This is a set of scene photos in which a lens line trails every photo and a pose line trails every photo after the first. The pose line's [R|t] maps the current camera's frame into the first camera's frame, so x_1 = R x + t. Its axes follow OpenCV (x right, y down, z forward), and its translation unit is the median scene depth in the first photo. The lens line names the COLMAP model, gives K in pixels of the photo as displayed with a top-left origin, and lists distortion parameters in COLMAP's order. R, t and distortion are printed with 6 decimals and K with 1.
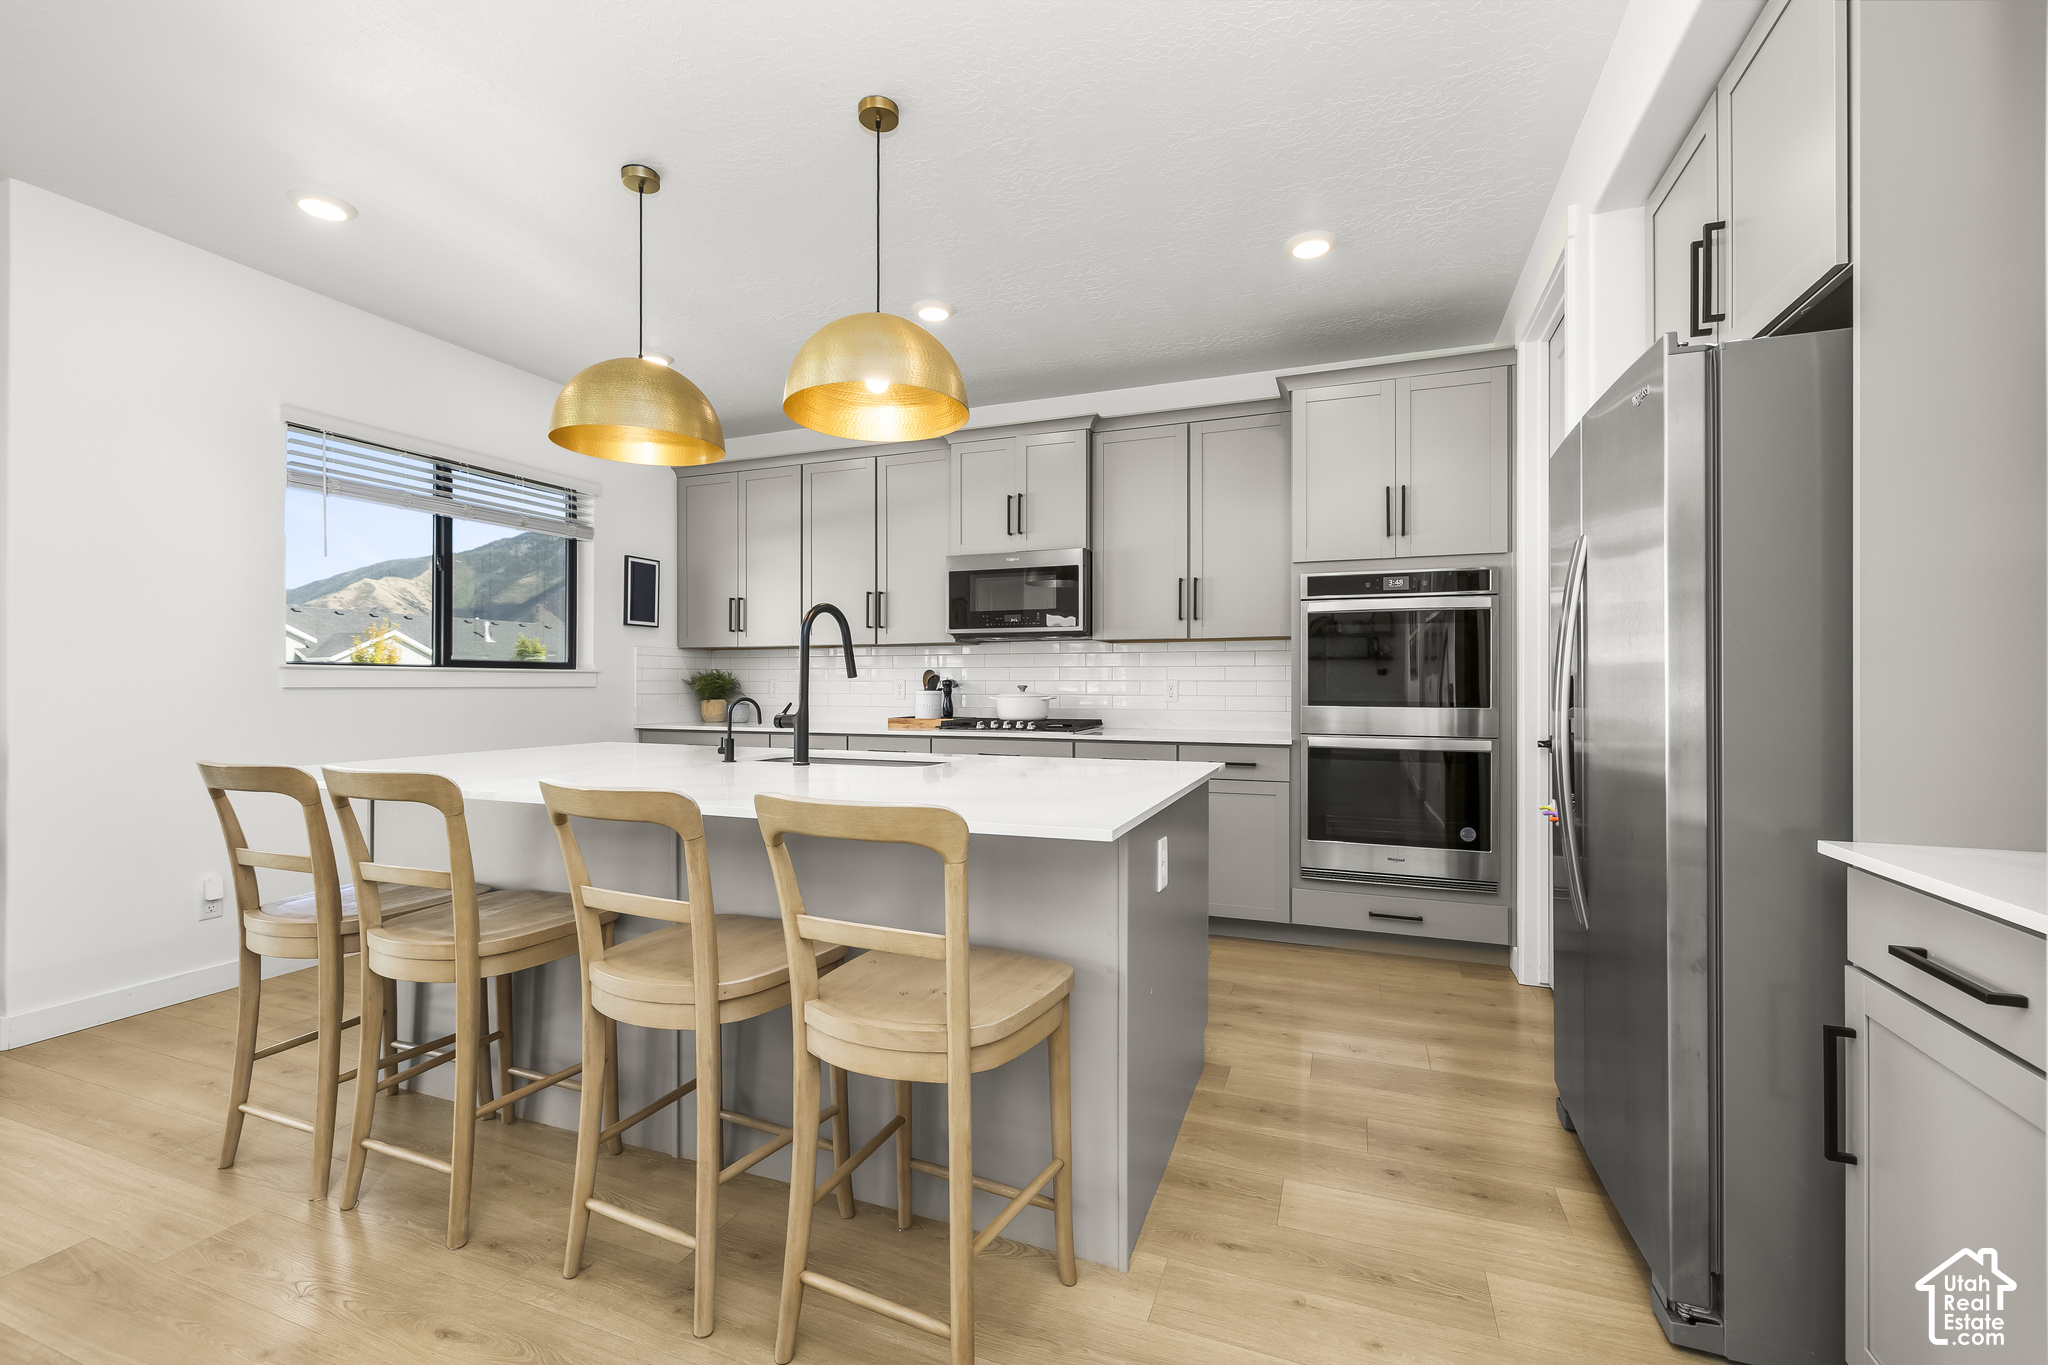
lens RADIAL K [[860.9, 0, 1022.6], [0, 860.9, 676.5], [0, 0, 1]] dist [0.002841, 0.000711]
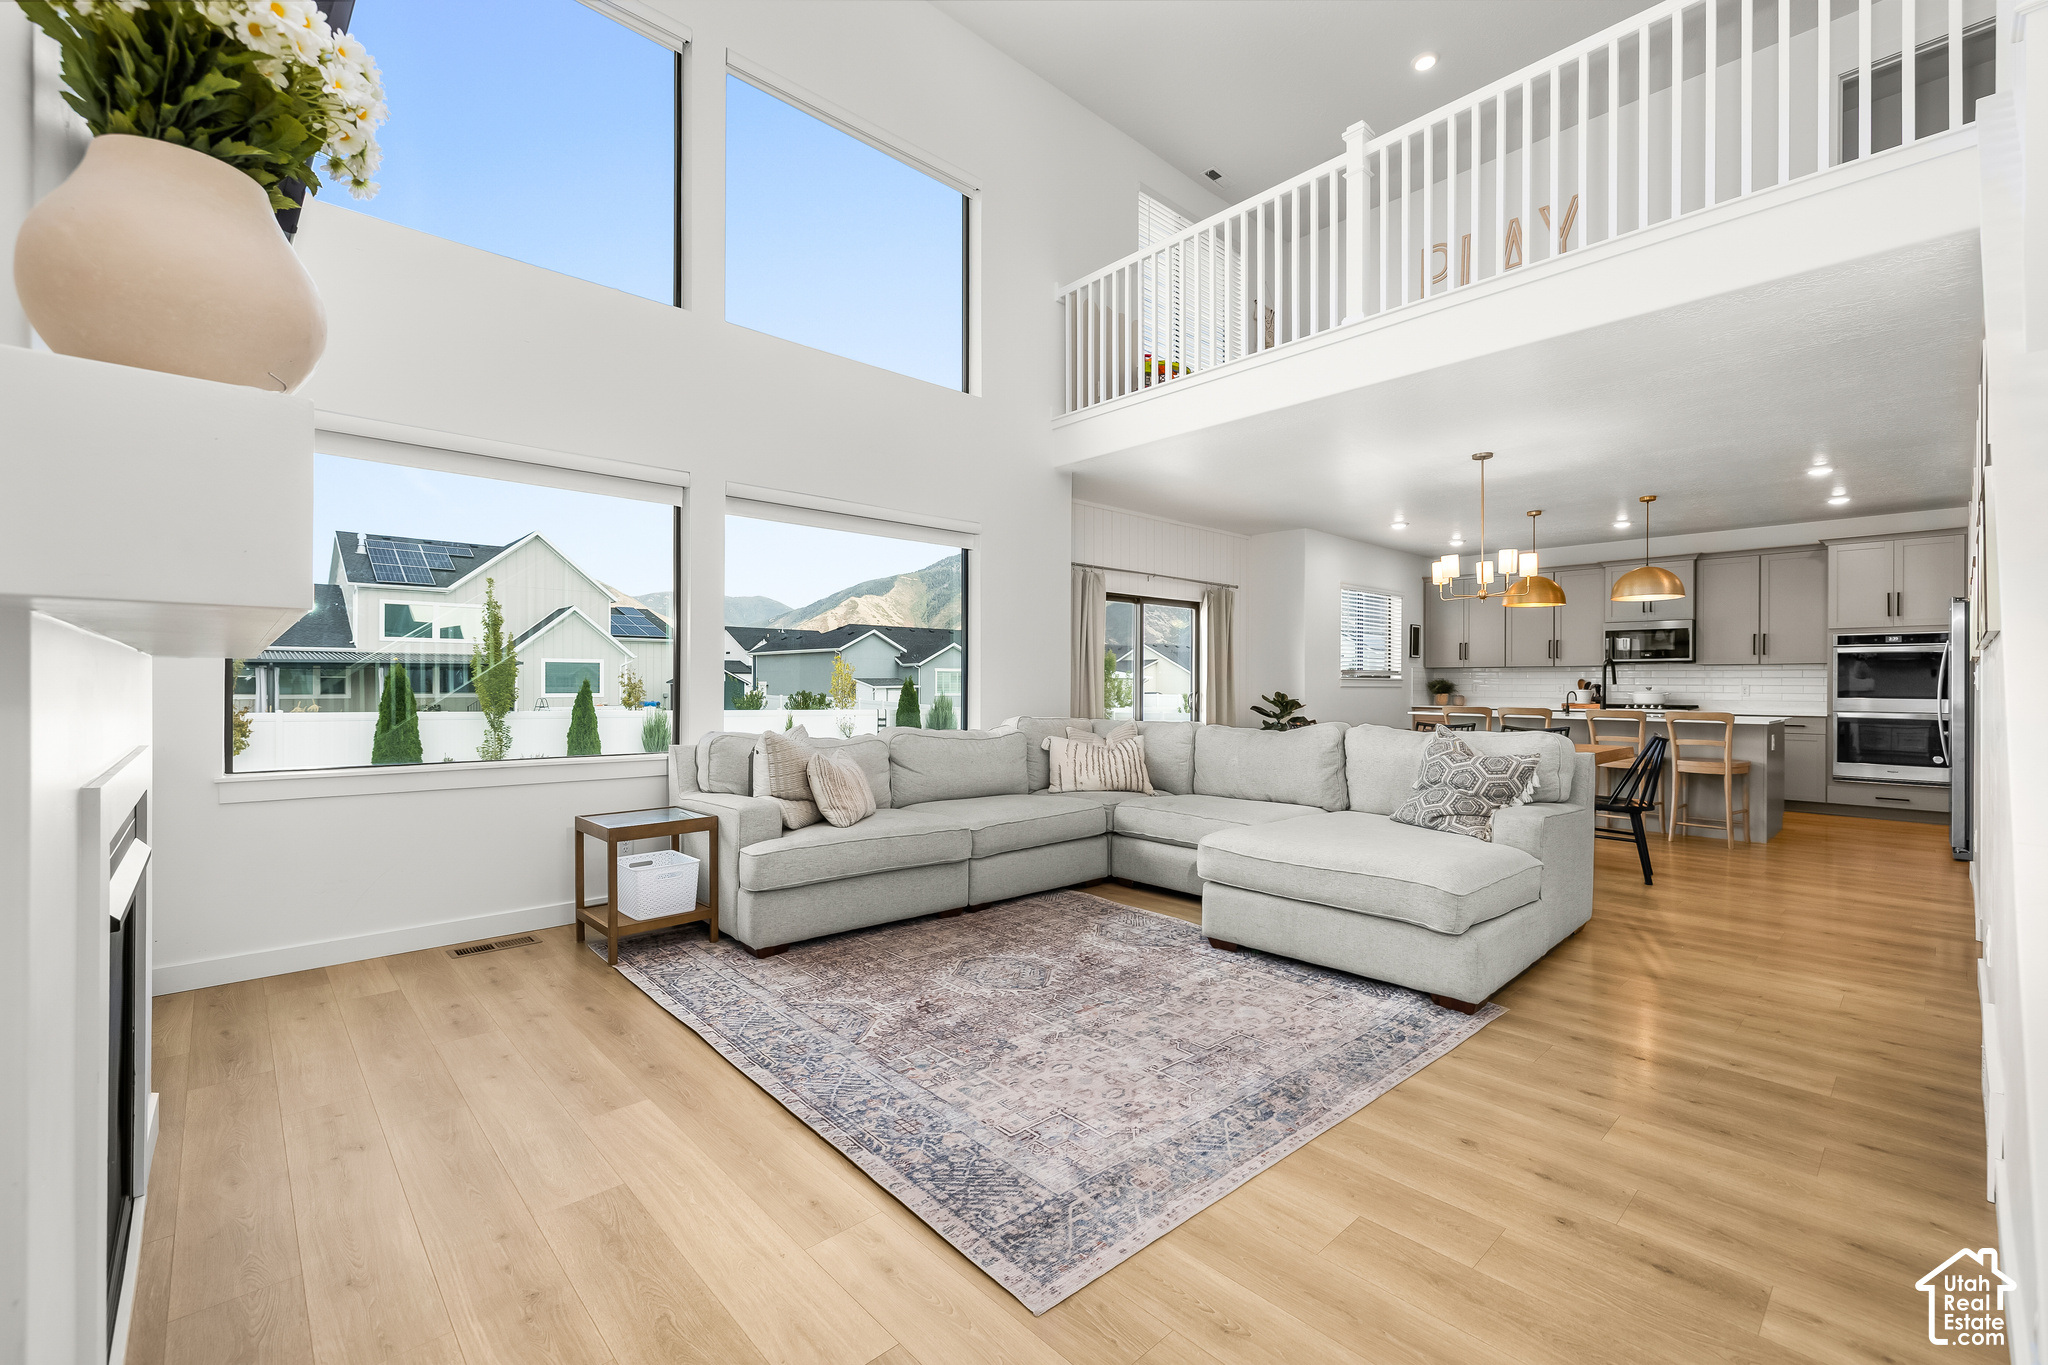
lens RADIAL K [[860.9, 0, 1022.9], [0, 860.9, 678.6], [0, 0, 1]] dist [0.002841, 0.000711]
pose [[0.898351, 0.001566, -0.439275, -0.462021], [-0.000528, 0.999997, 0.002485, -0.014702], [0.439277, -0.002000, 0.898349, -1.543905]]
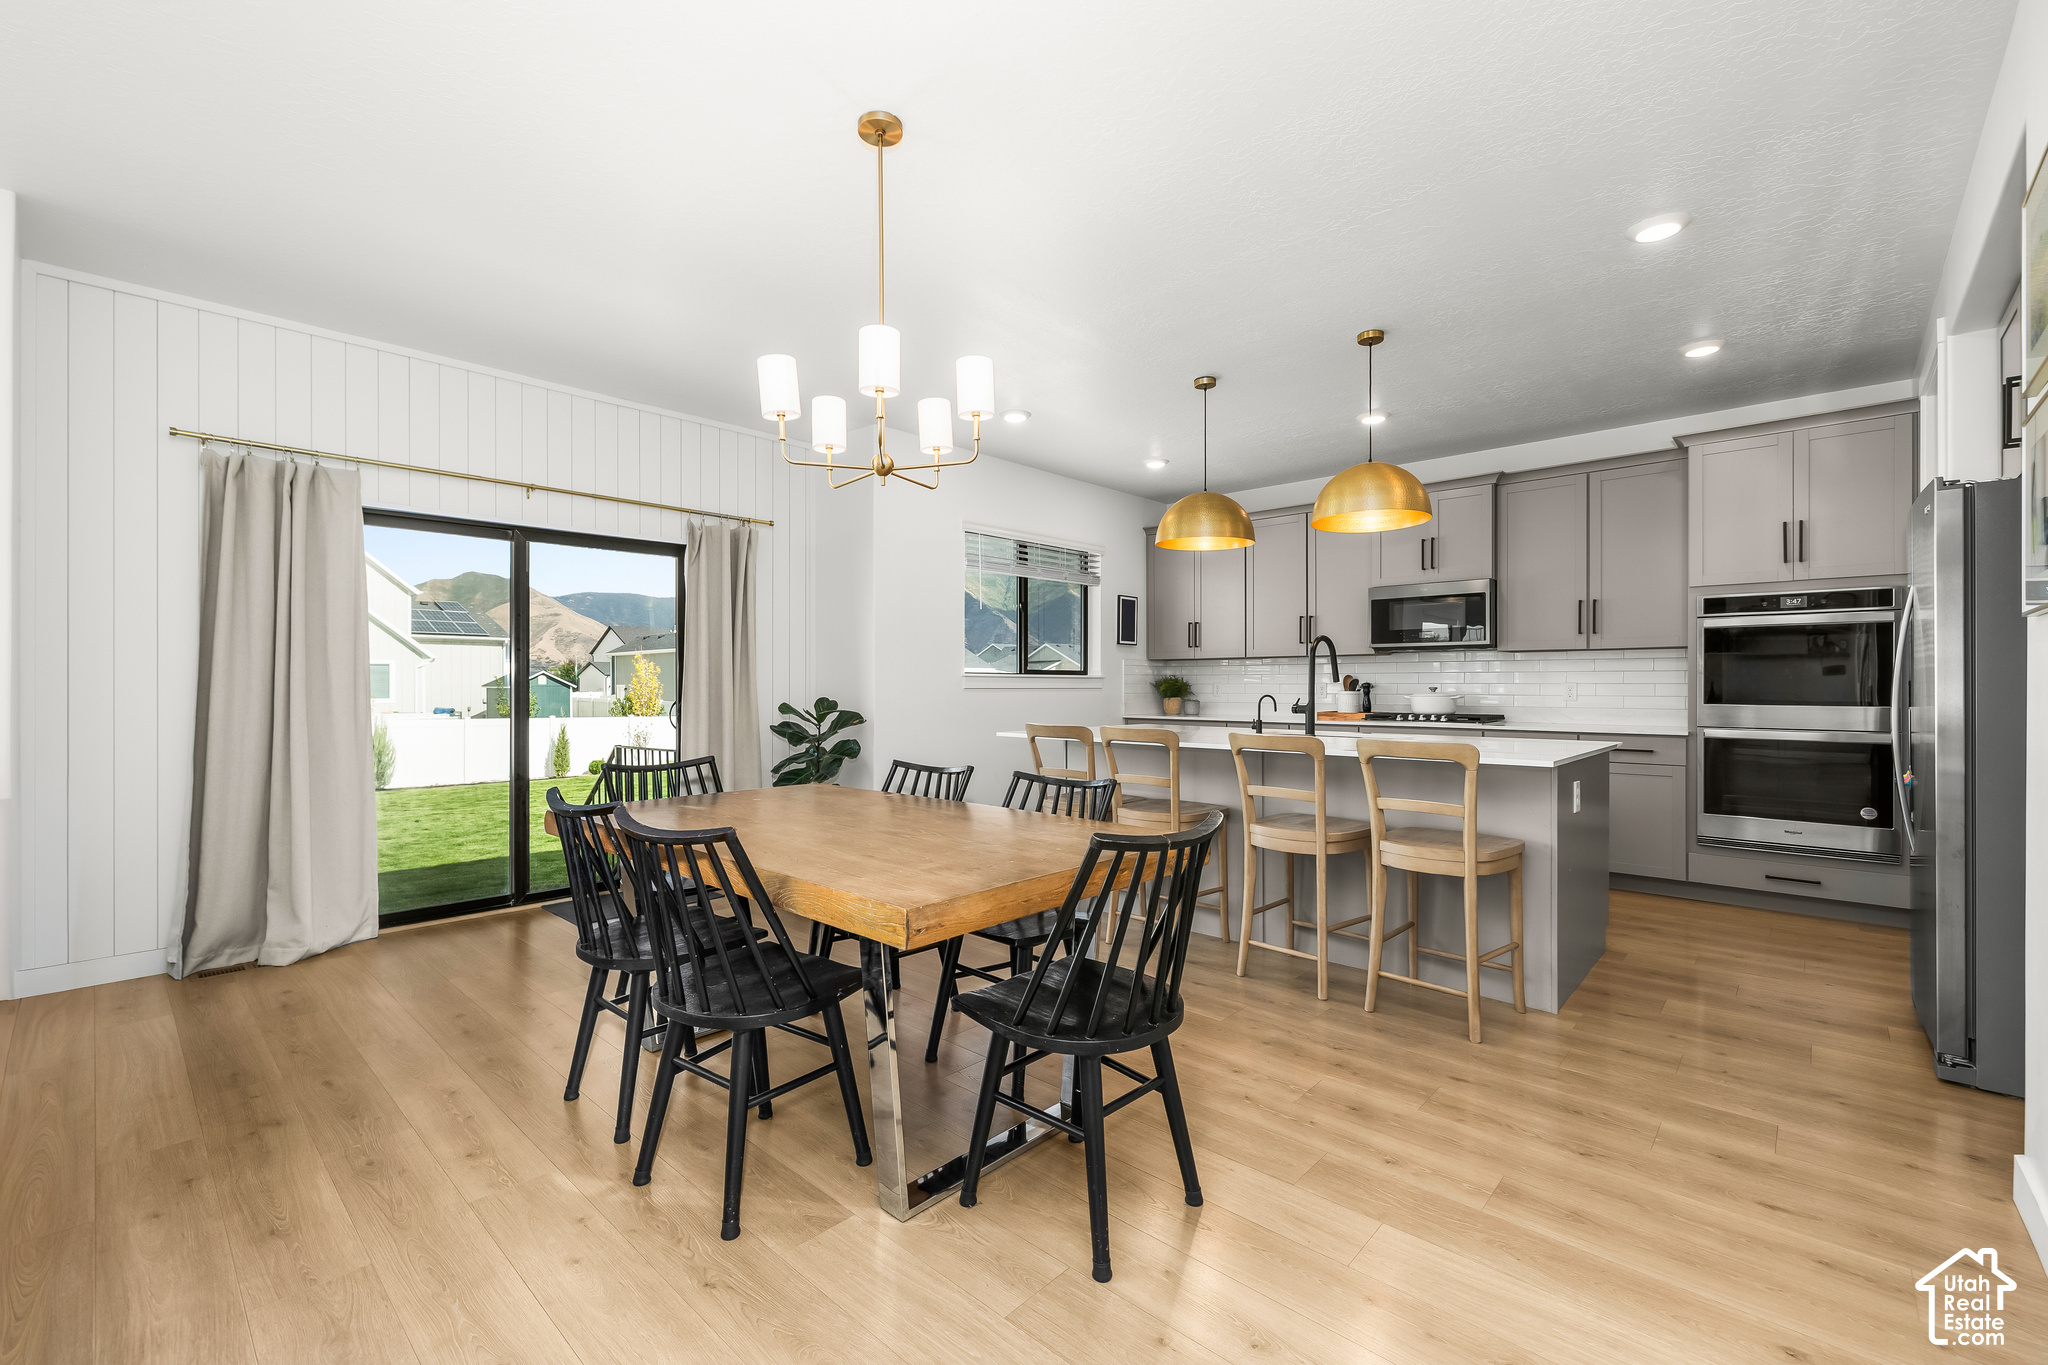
lens RADIAL K [[860.9, 0, 1019.3], [0, 860.9, 680.3], [0, 0, 1]] dist [0.002841, 0.000711]
pose [[0.927991, -0.001857, -0.372597, -0.102472], [0.003076, 0.999992, 0.002677, -0.005327], [0.372589, -0.003631, 0.927989, -0.446535]]
